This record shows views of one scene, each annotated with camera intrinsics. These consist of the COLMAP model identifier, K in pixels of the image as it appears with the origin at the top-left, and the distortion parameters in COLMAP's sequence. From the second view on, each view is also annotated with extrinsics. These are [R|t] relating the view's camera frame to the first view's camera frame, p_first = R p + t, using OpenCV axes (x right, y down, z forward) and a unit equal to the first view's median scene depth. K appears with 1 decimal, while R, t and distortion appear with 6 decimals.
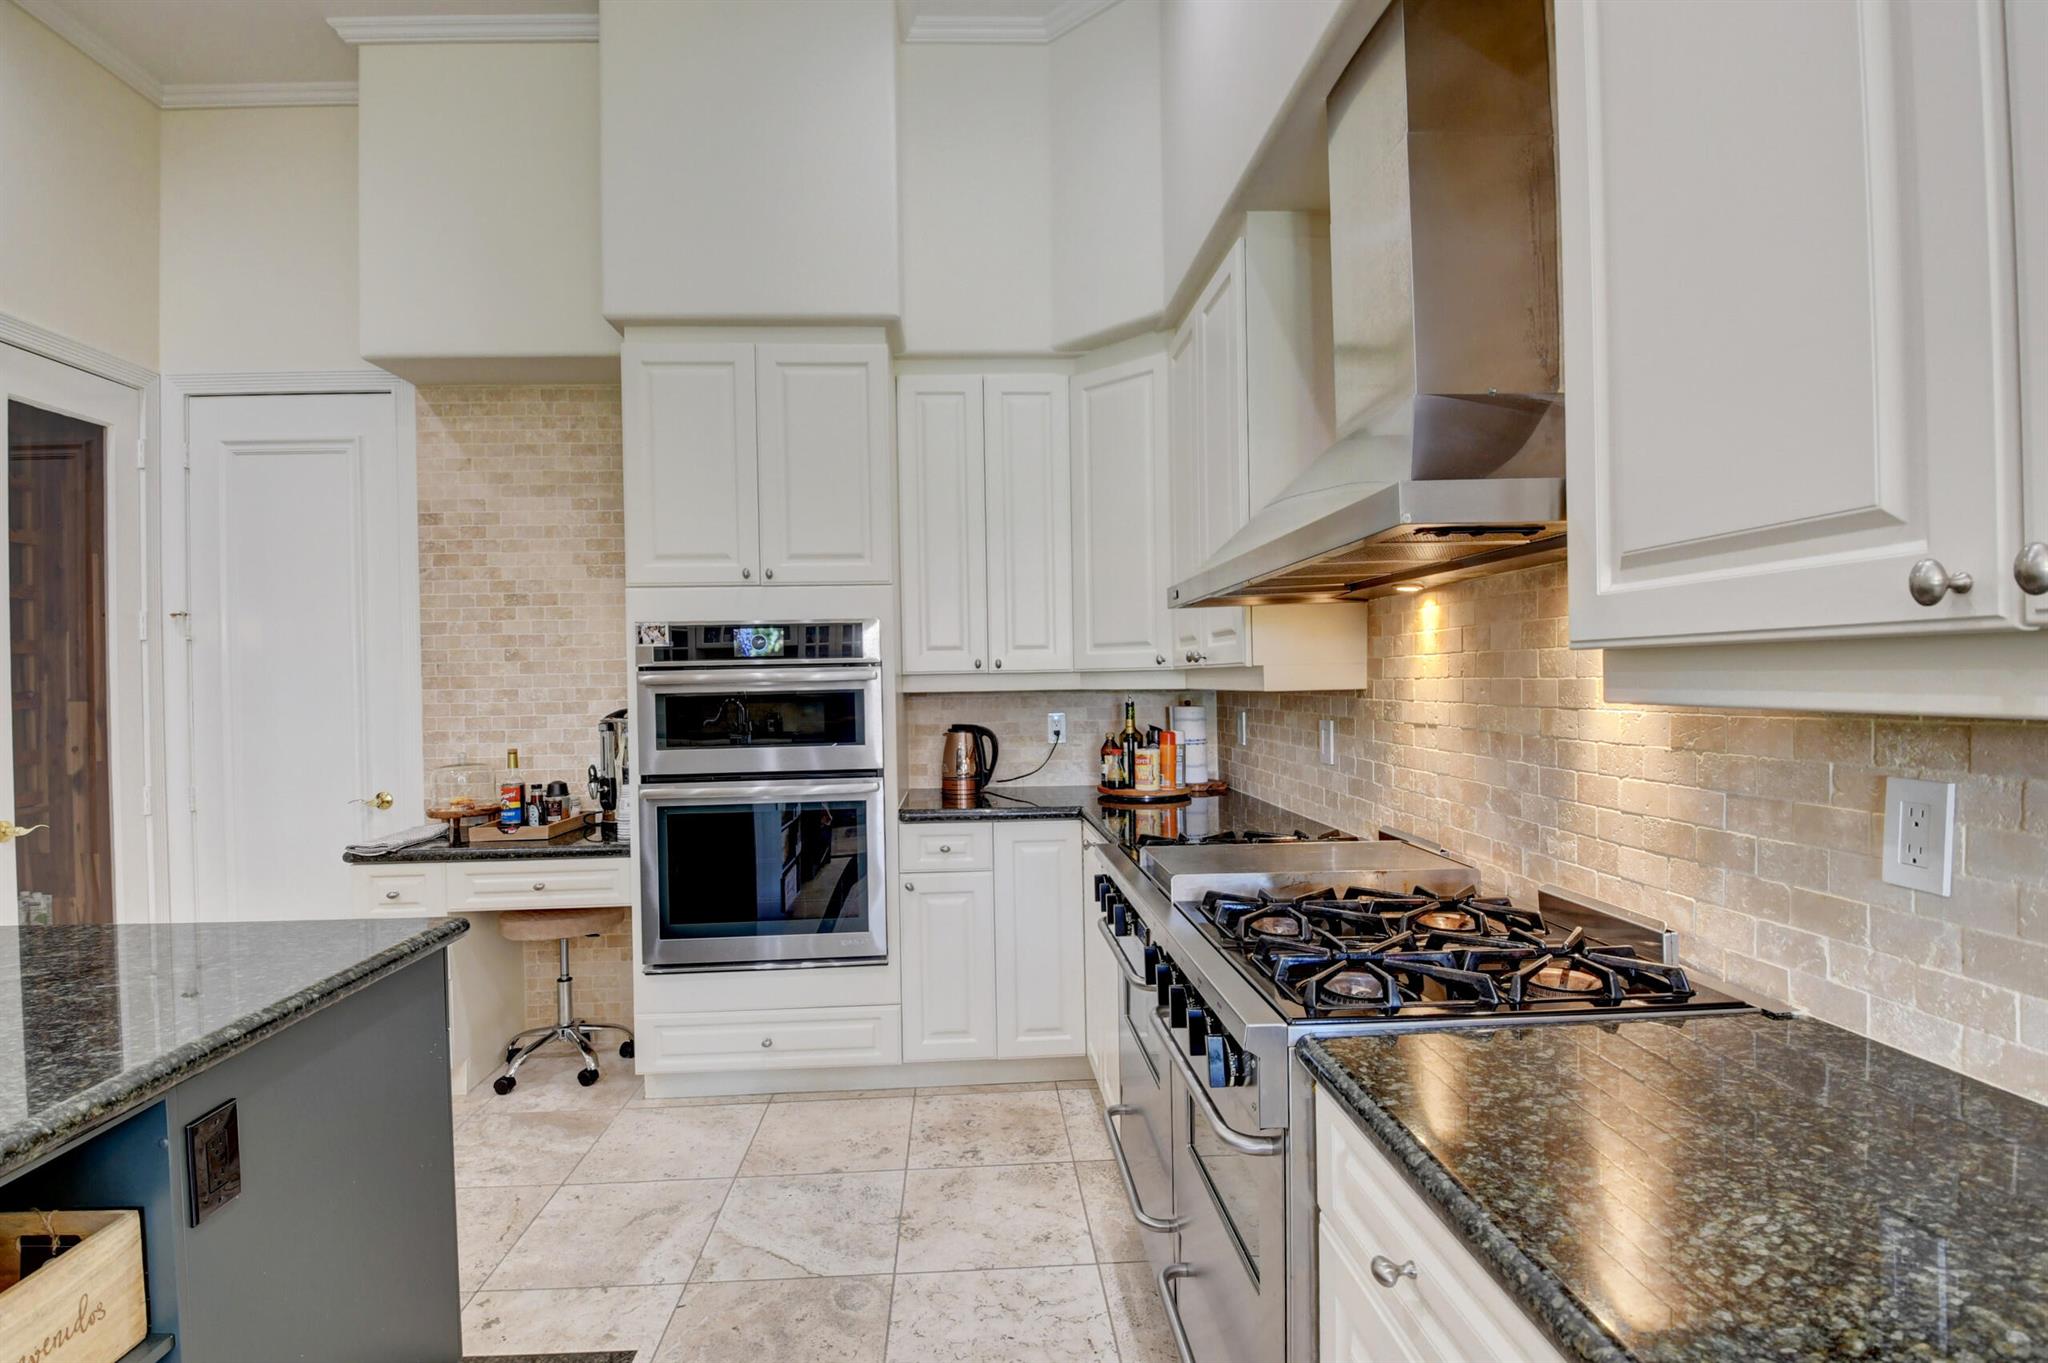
lens RADIAL K [[956.0, 0, 1016.1], [0, 956.0, 680.9], [0, 0, 1]] dist [0.020881, -0.029273]
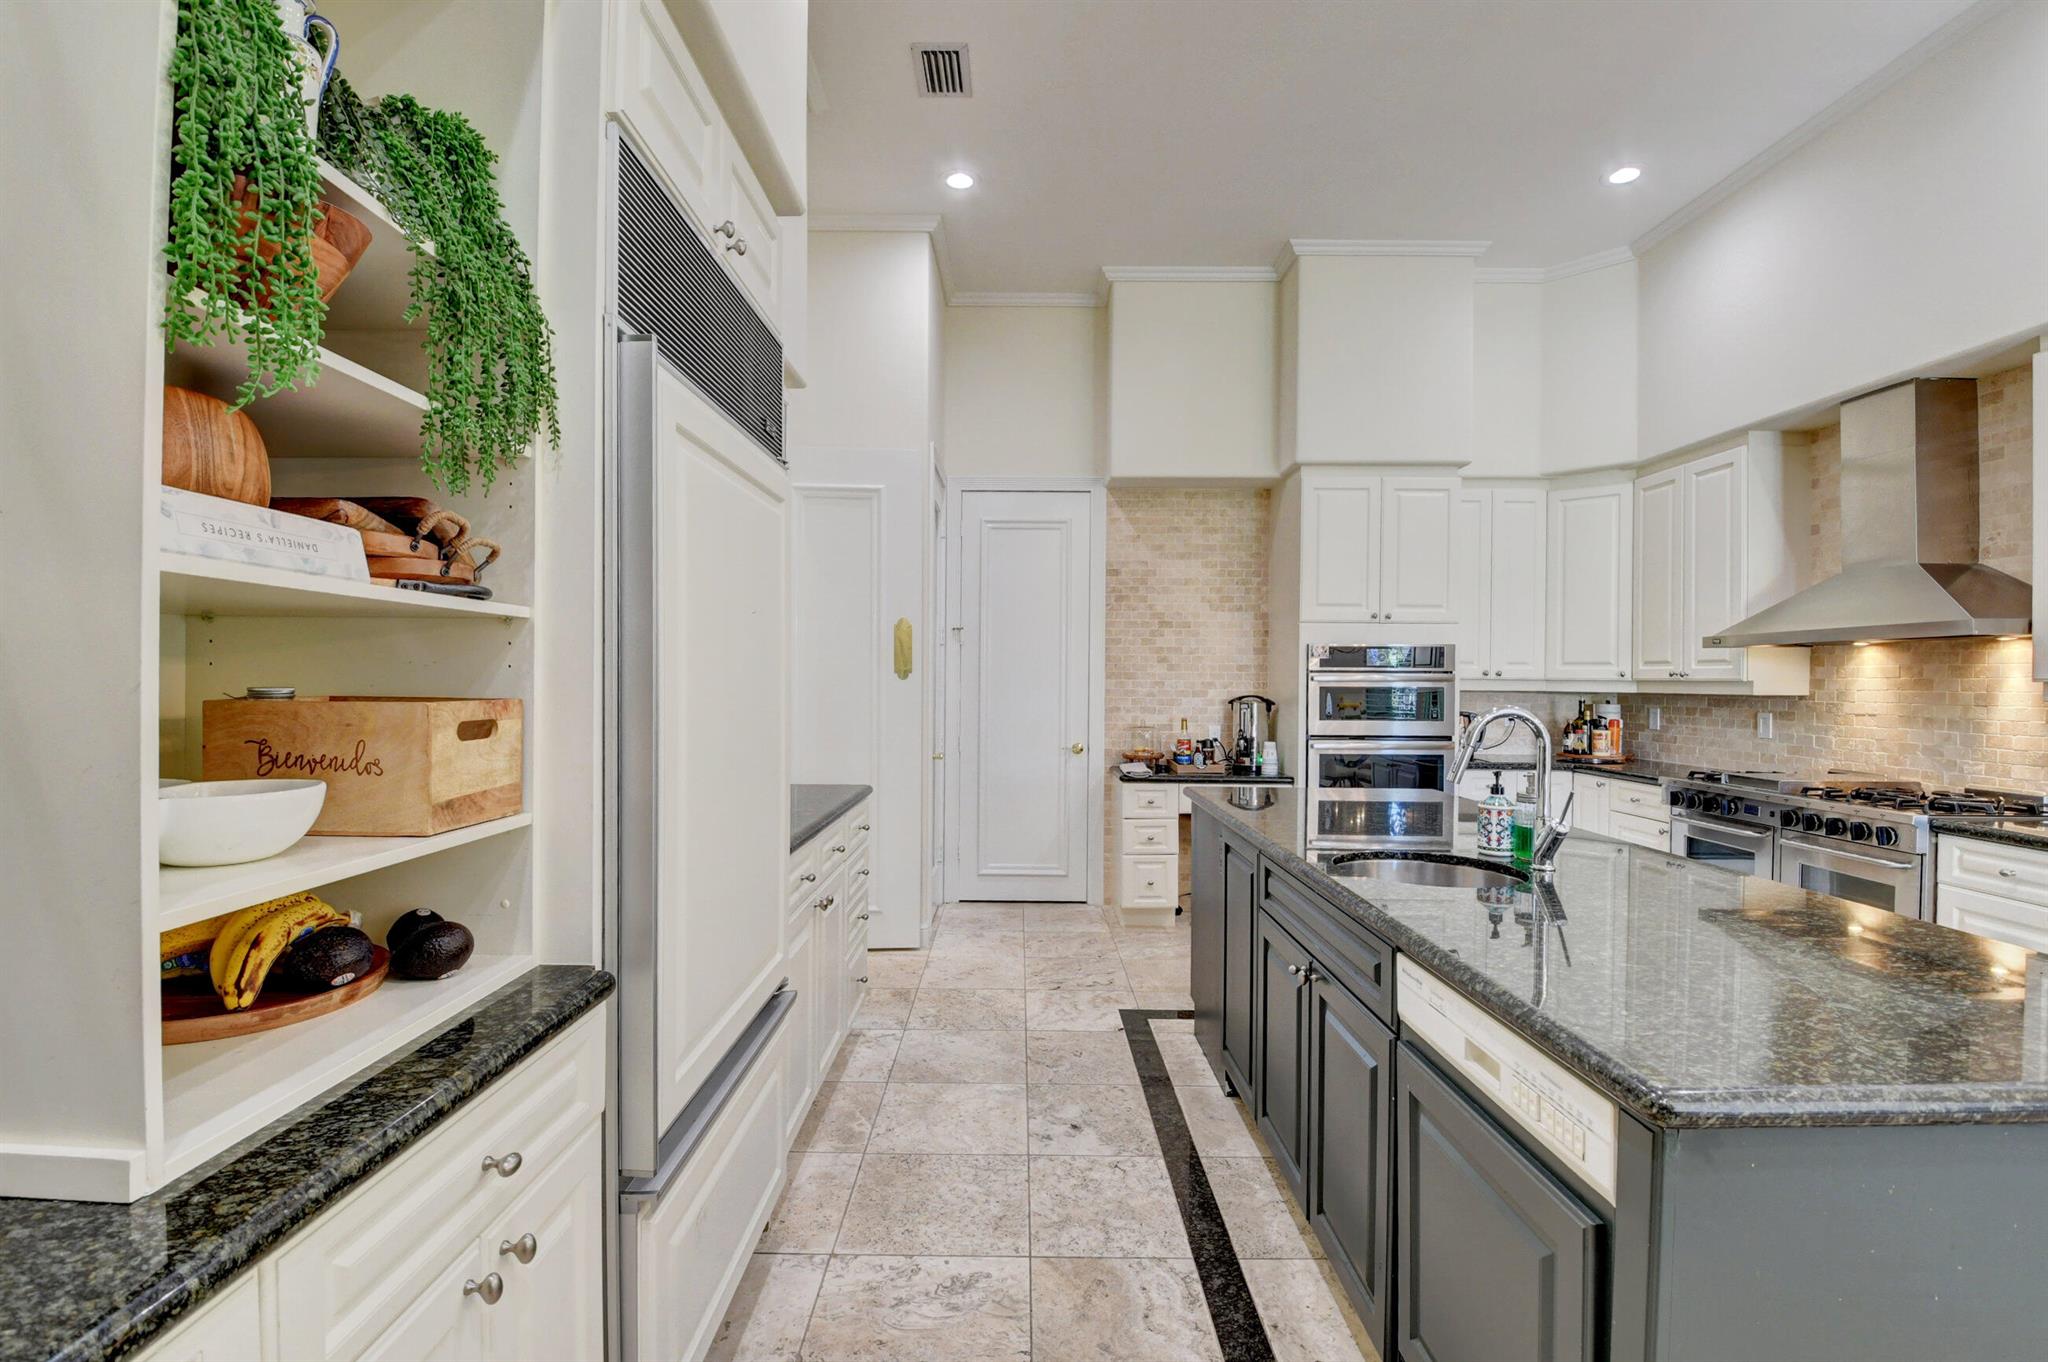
lens RADIAL K [[934.9, 0, 1020.6], [0, 934.9, 687.4], [0, 0, 1]] dist [0.021223, -0.027112]
pose [[0.997825, 0.028806, -0.059289, -0.707604], [-0.028444, 0.999571, 0.006947, 0.016210], [0.059464, -0.005246, 0.998217, -0.592659]]
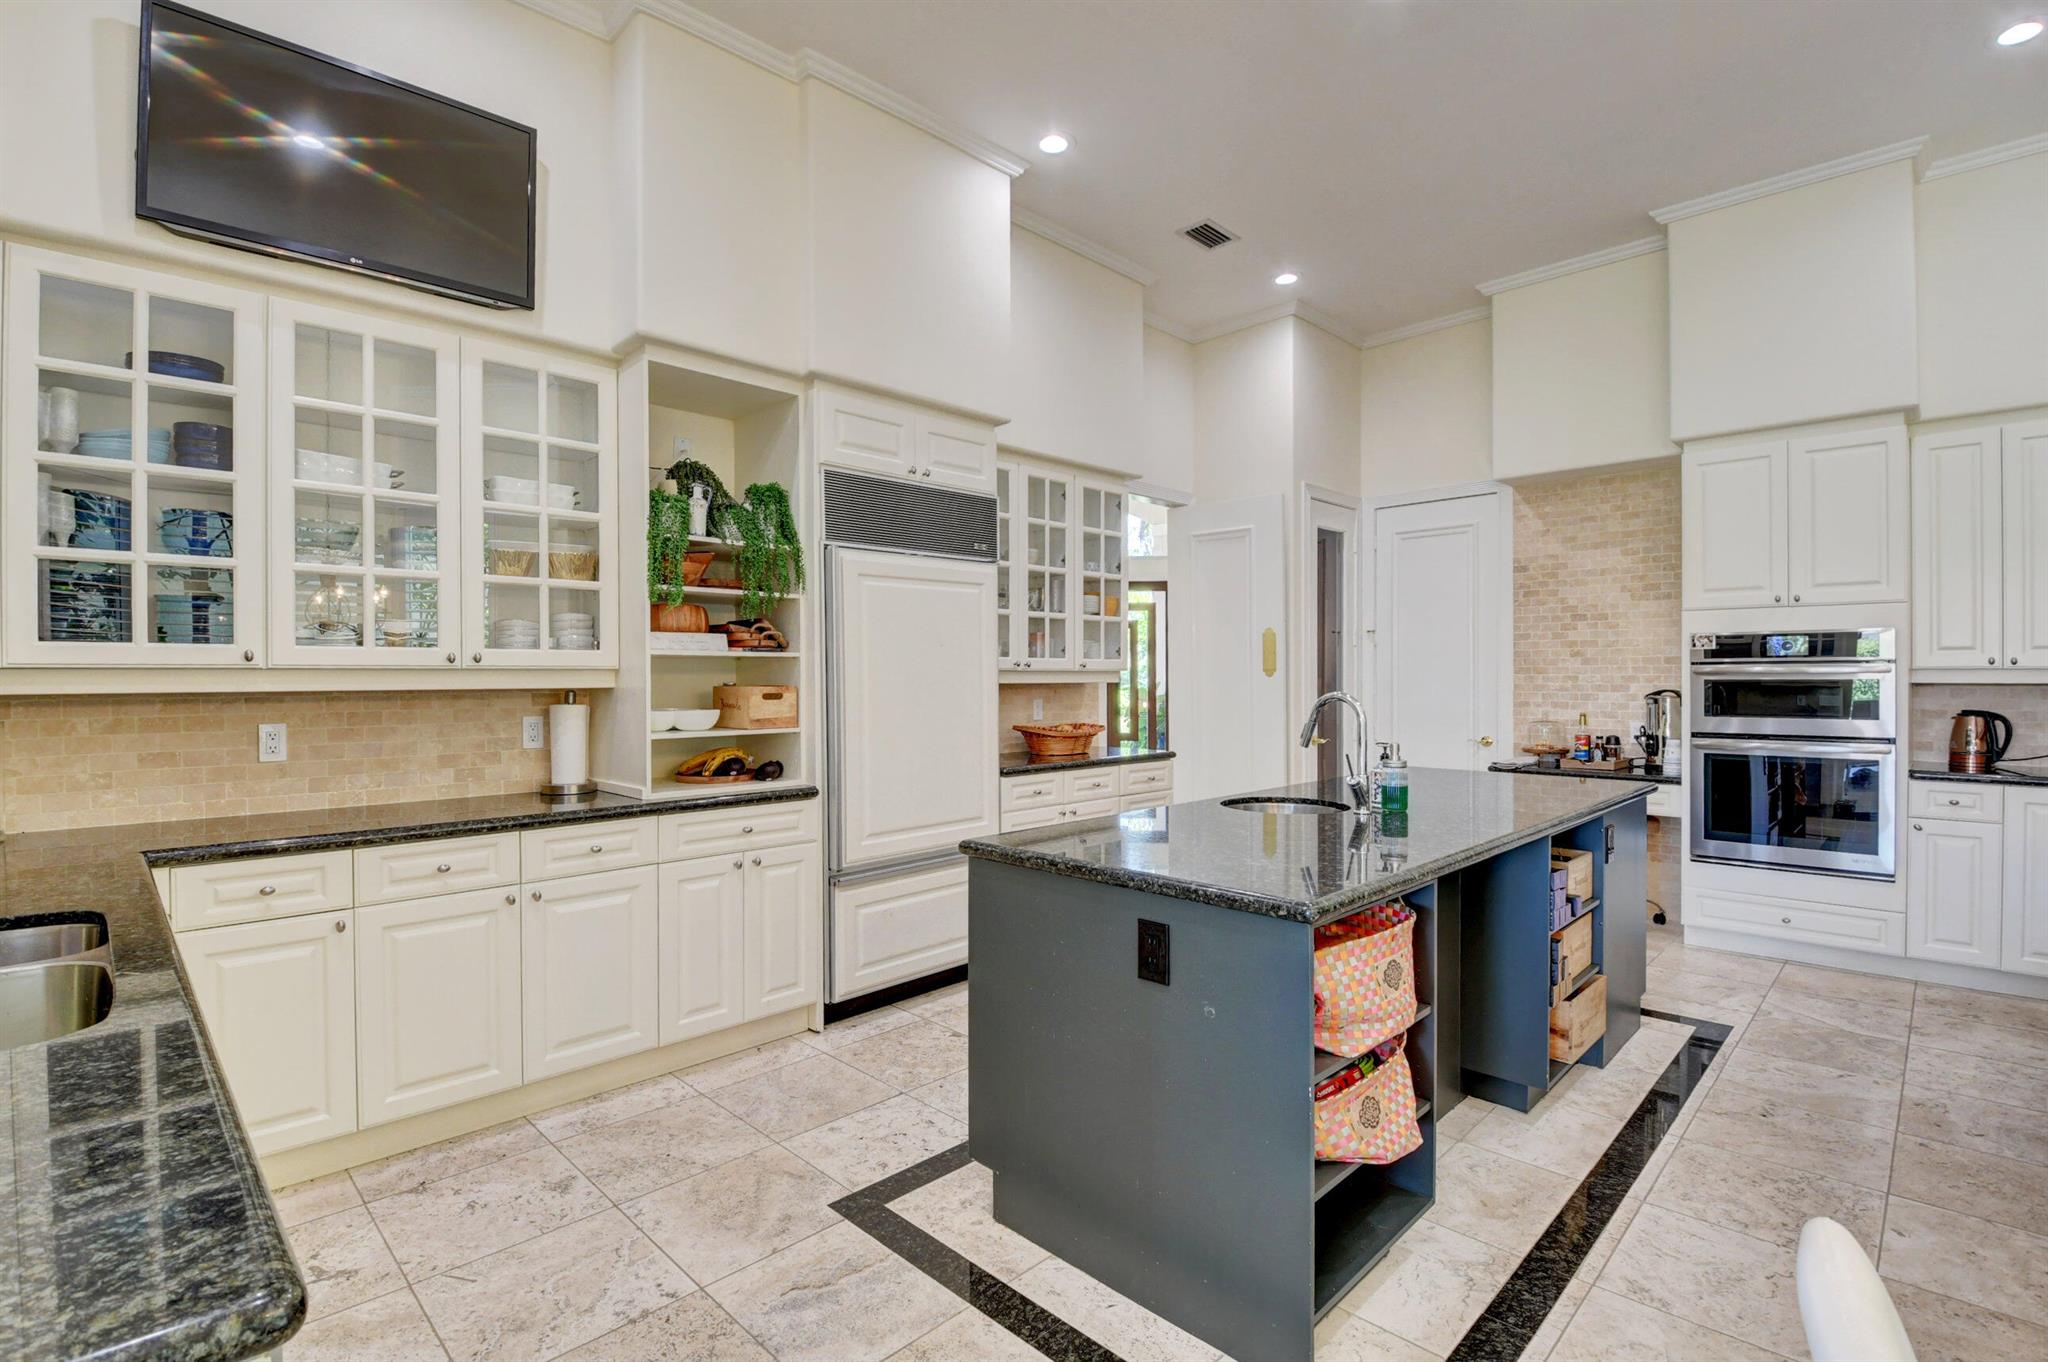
lens RADIAL K [[956.0, 0, 1016.1], [0, 956.0, 680.4], [0, 0, 1]] dist [0.020881, -0.029273]
pose [[0.668269, 0.020121, -0.743647, 0.027350], [-0.011810, 0.999795, 0.016439, 0.002268], [0.743826, -0.002203, 0.668370, -0.755587]]
